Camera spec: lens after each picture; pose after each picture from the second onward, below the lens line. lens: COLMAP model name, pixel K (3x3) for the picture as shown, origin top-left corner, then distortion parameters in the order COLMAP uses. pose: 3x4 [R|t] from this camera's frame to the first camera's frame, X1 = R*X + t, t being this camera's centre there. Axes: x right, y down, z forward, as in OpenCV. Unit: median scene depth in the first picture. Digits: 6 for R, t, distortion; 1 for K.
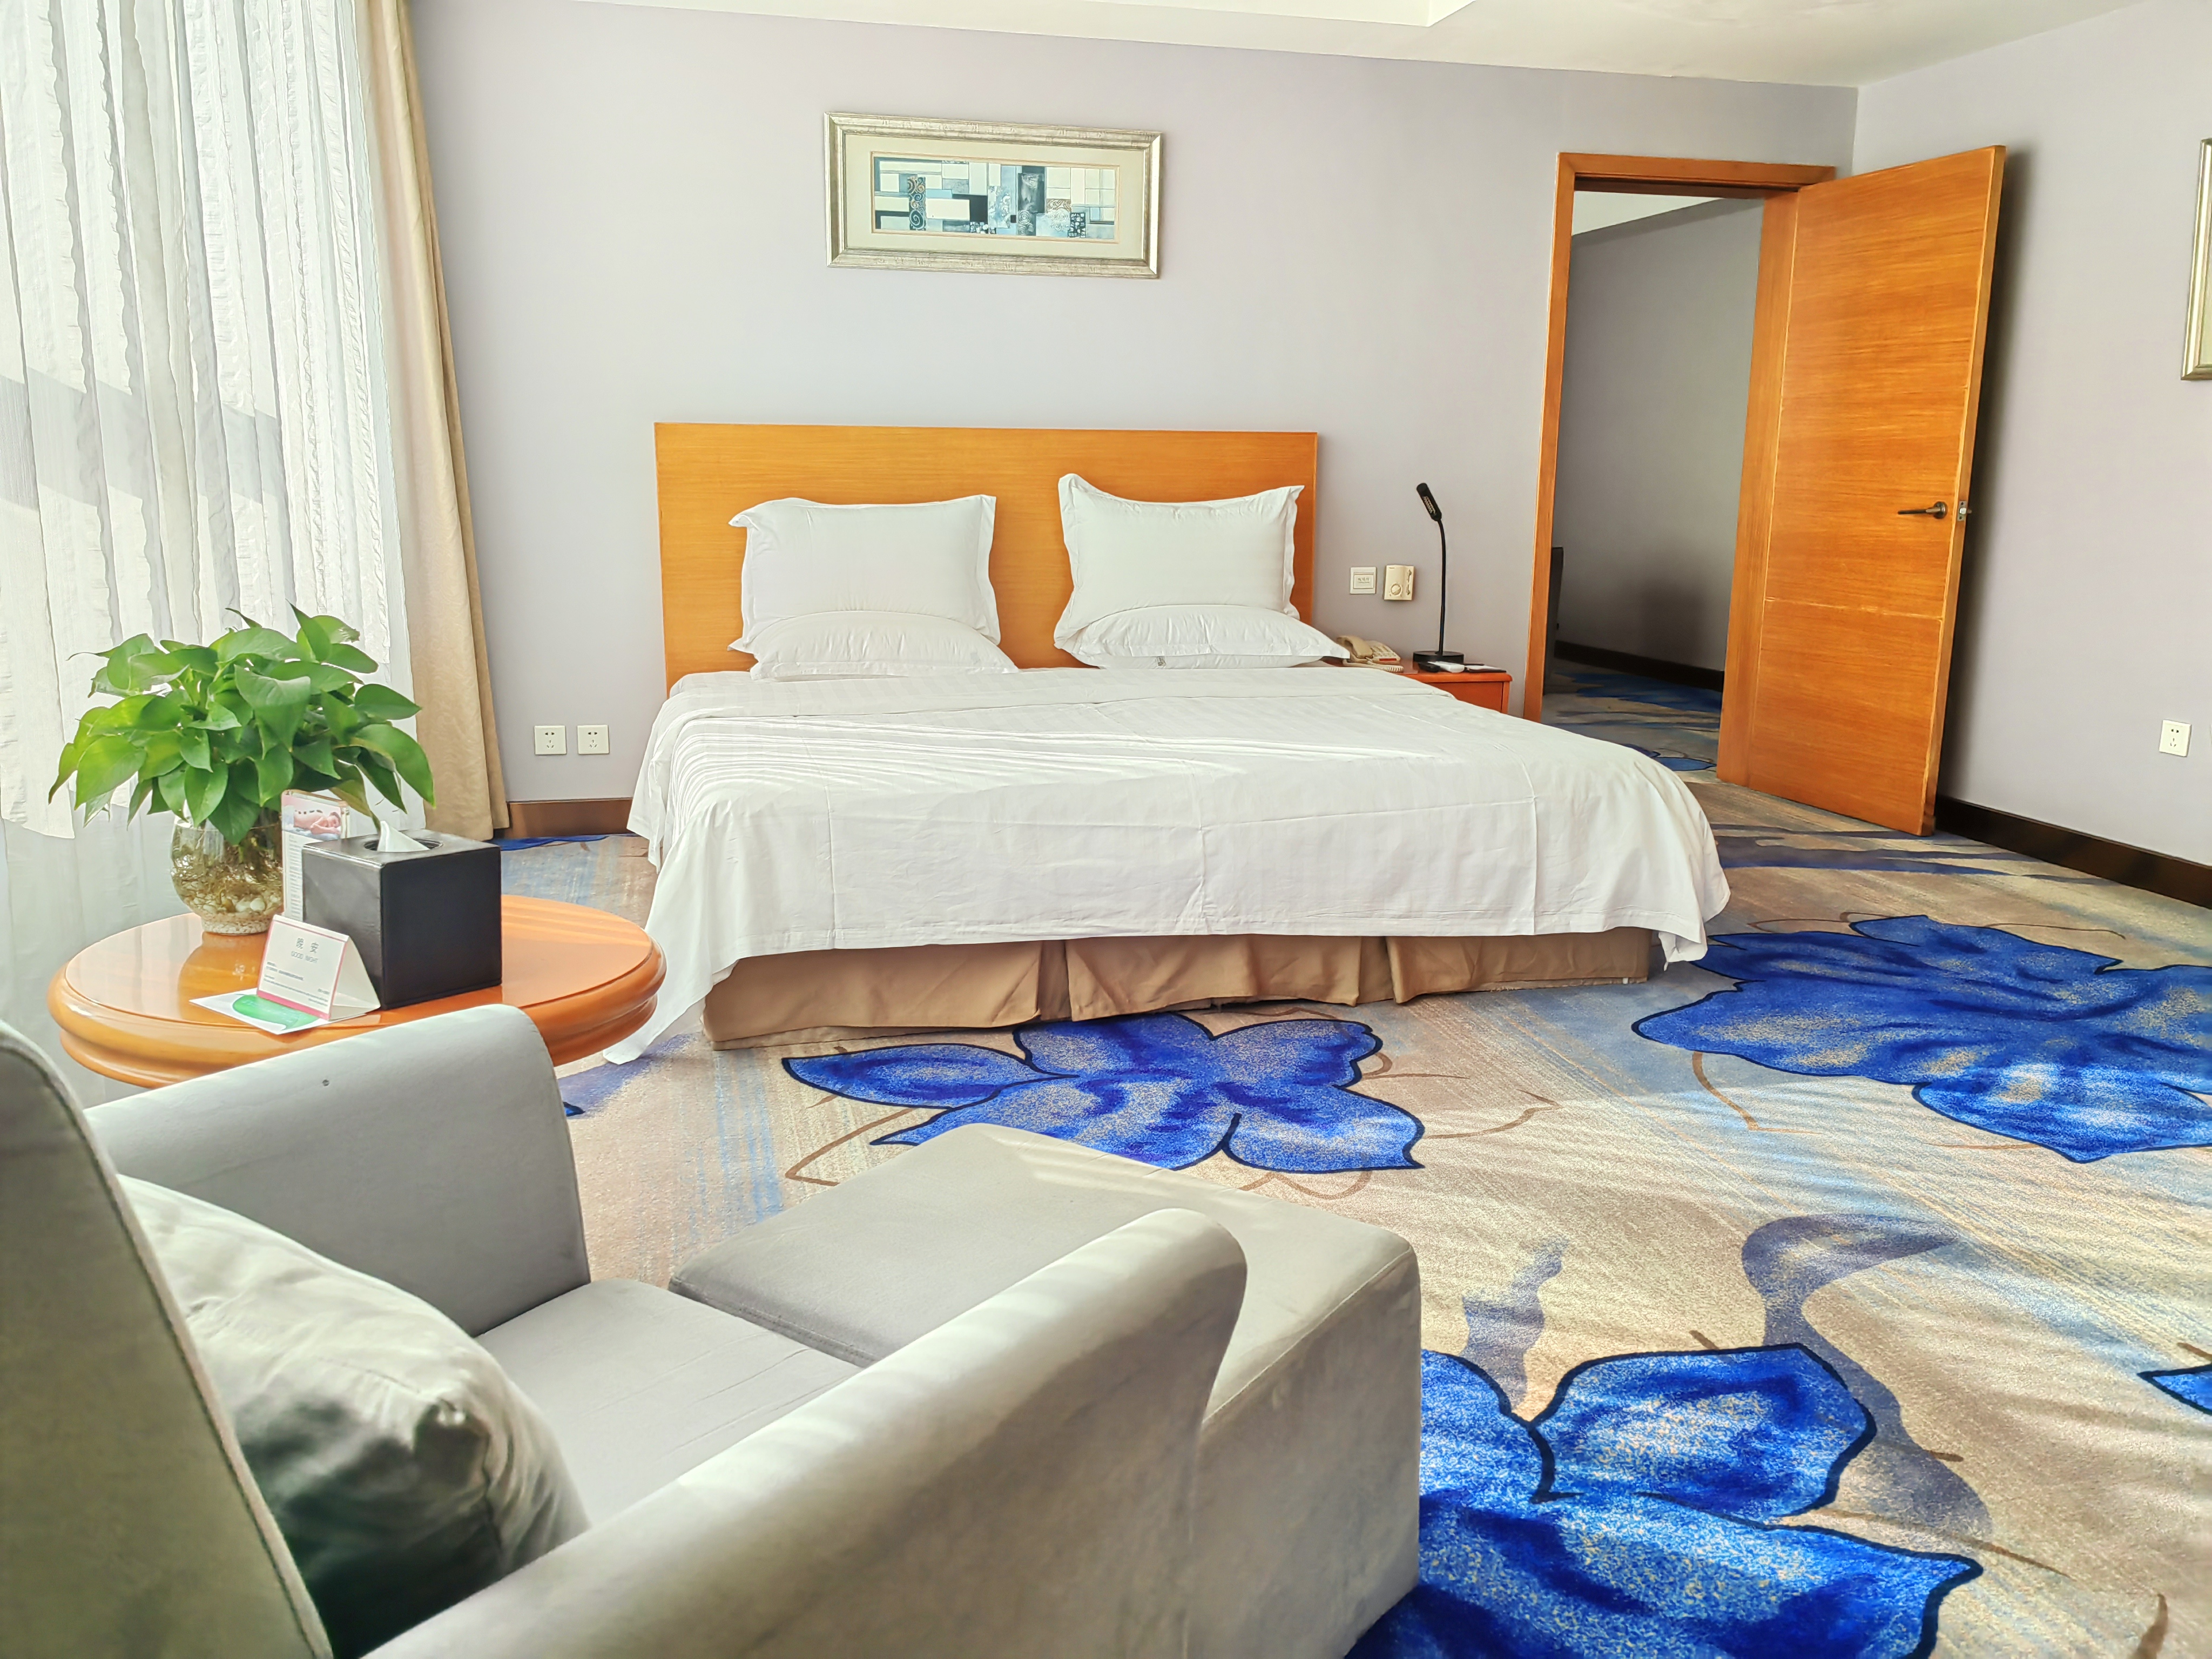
lens RADIAL K [[1767.9, 0, 1106.0], [0, 1767.9, 829.5], [0, 0, 1]] dist [-0.004066, -0.003839]
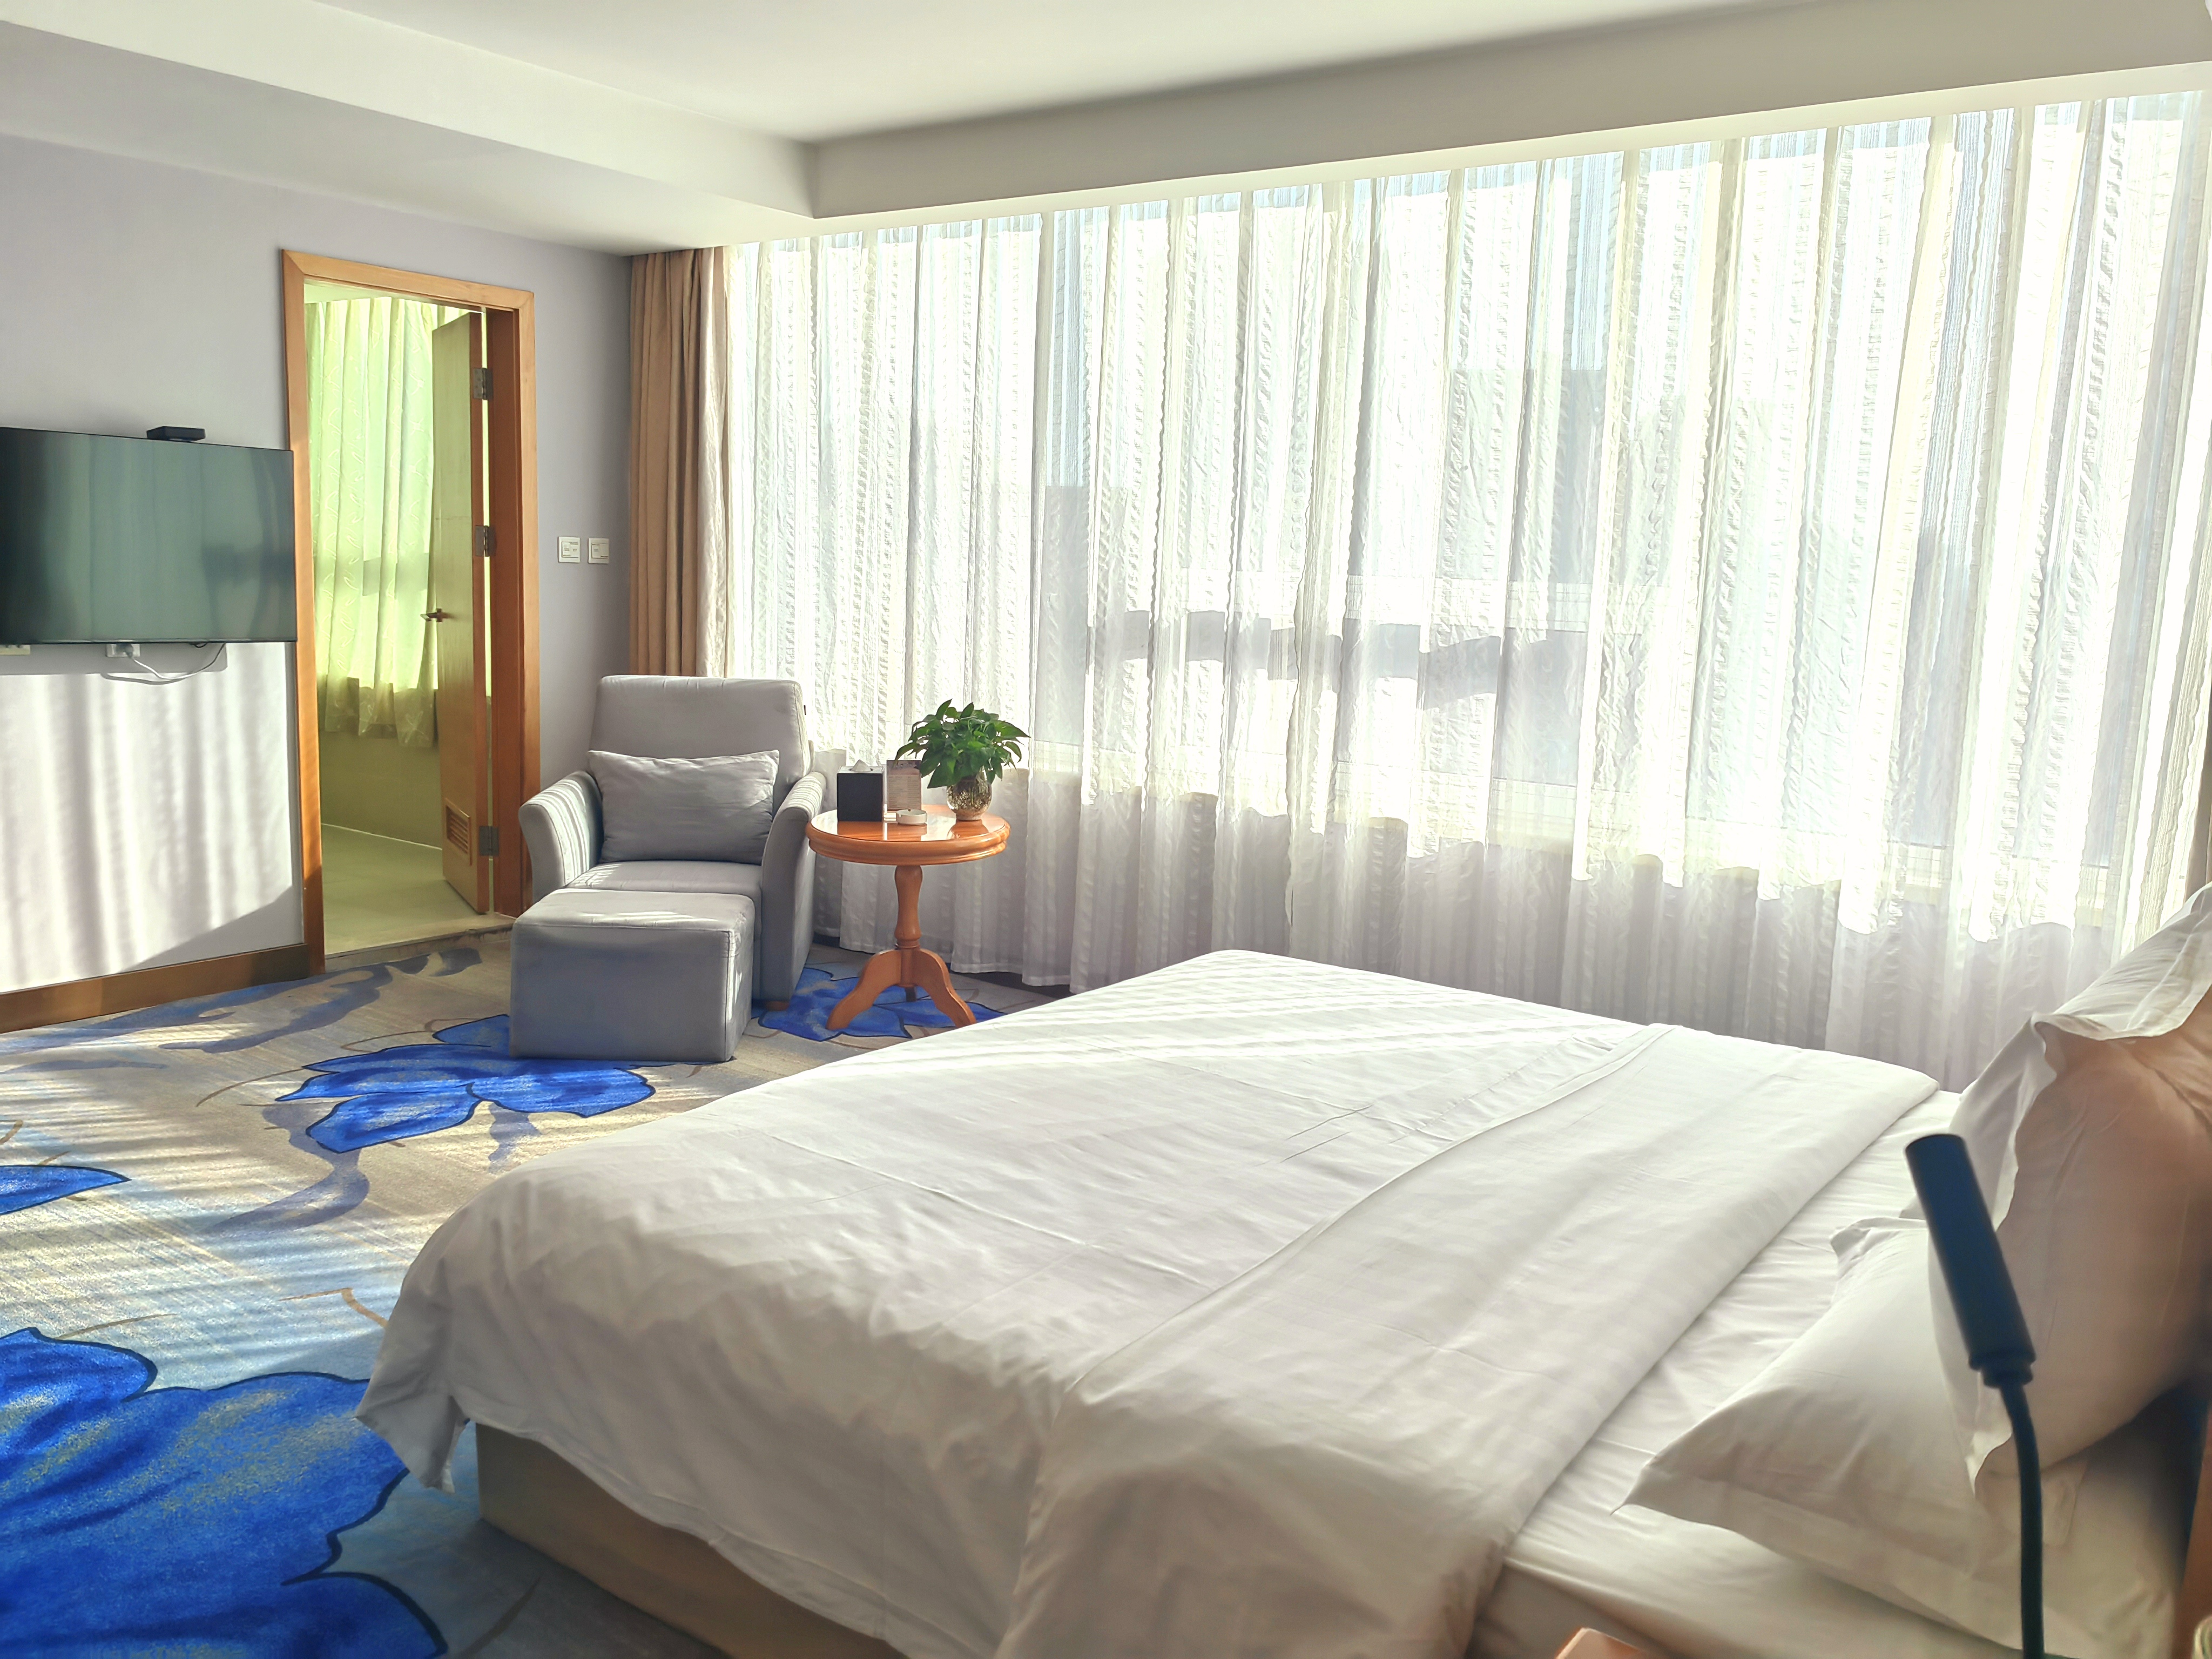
lens RADIAL K [[1754.4, 0, 1106.0], [0, 1754.4, 829.5], [0, 0, 1]] dist [0.058315, -0.051625]
pose [[-0.766557, 0.055084, -0.639809, 0.703648], [-0.182227, 0.936701, 0.298972, -0.511999], [0.615779, 0.345770, -0.707997, 1.996116]]
